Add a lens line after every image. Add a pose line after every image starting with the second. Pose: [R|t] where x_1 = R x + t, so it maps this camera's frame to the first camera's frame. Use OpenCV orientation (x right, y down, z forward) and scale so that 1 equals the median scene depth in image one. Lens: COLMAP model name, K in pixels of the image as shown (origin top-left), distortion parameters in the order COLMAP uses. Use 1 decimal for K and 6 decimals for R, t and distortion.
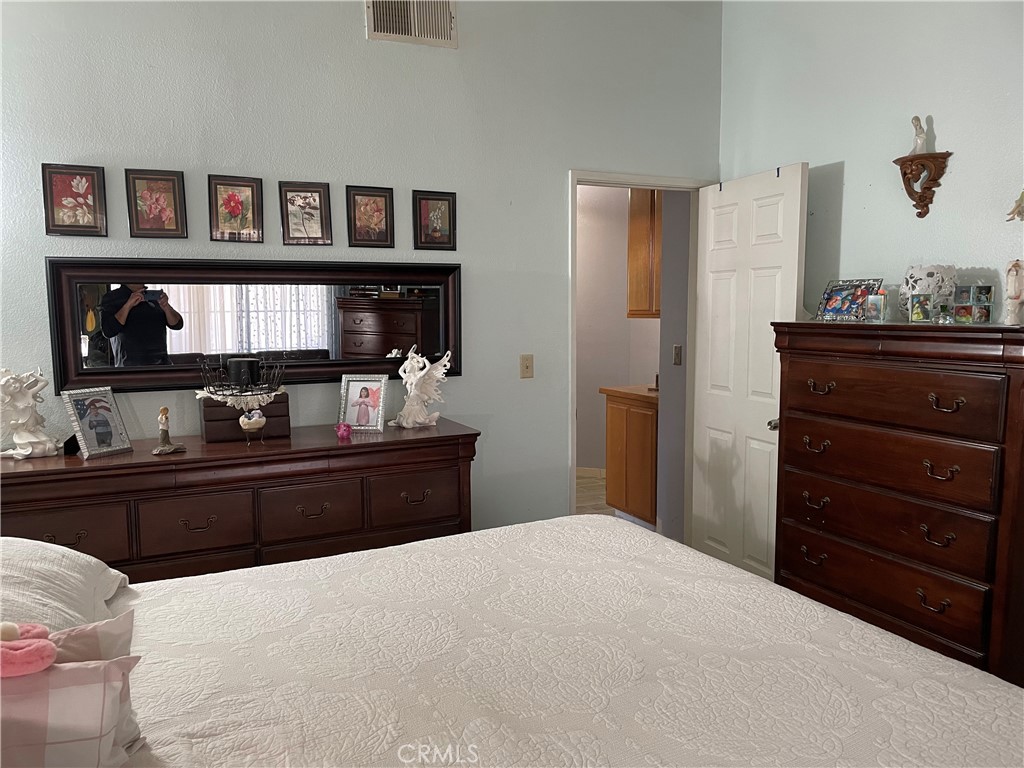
lens RADIAL K [[788.1, 0, 480.0], [0, 788.1, 385.3], [0, 0, 1]] dist [0.068314, -0.085741]
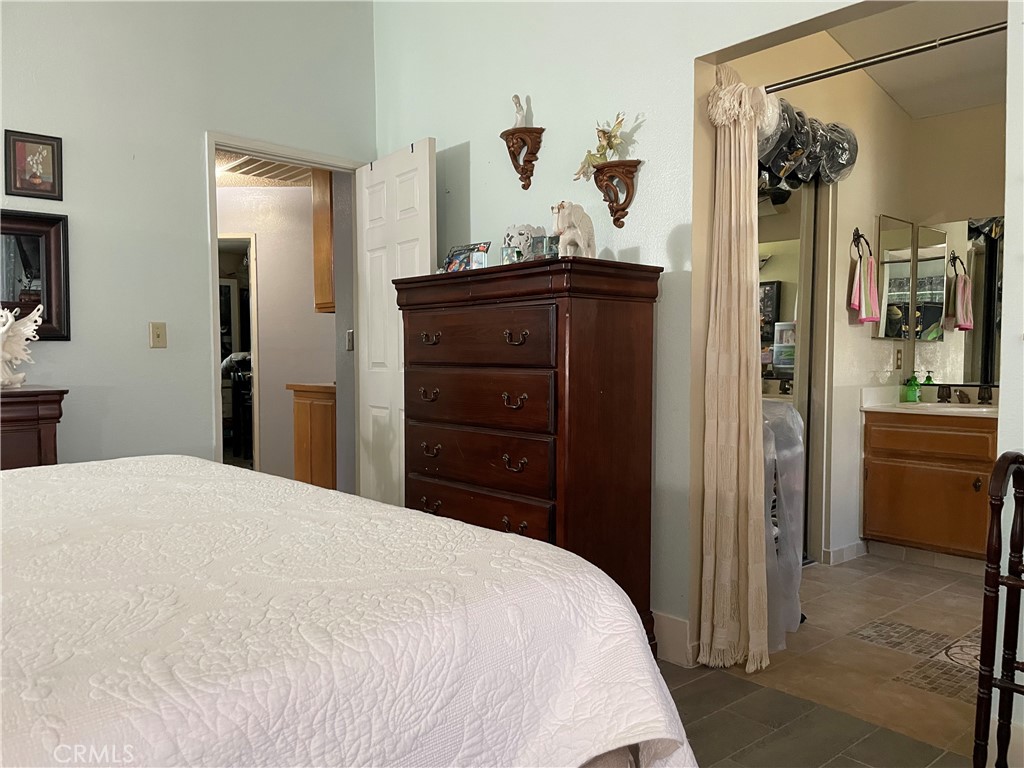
lens RADIAL K [[788.1, 0, 507.0], [0, 788.1, 393.4], [0, 0, 1]] dist [0.068314, -0.085741]
pose [[0.955117, -0.009230, 0.296086, 0.204031], [0.026194, 0.998231, -0.053378, 0.122953], [-0.295070, 0.058738, 0.953669, -0.004205]]
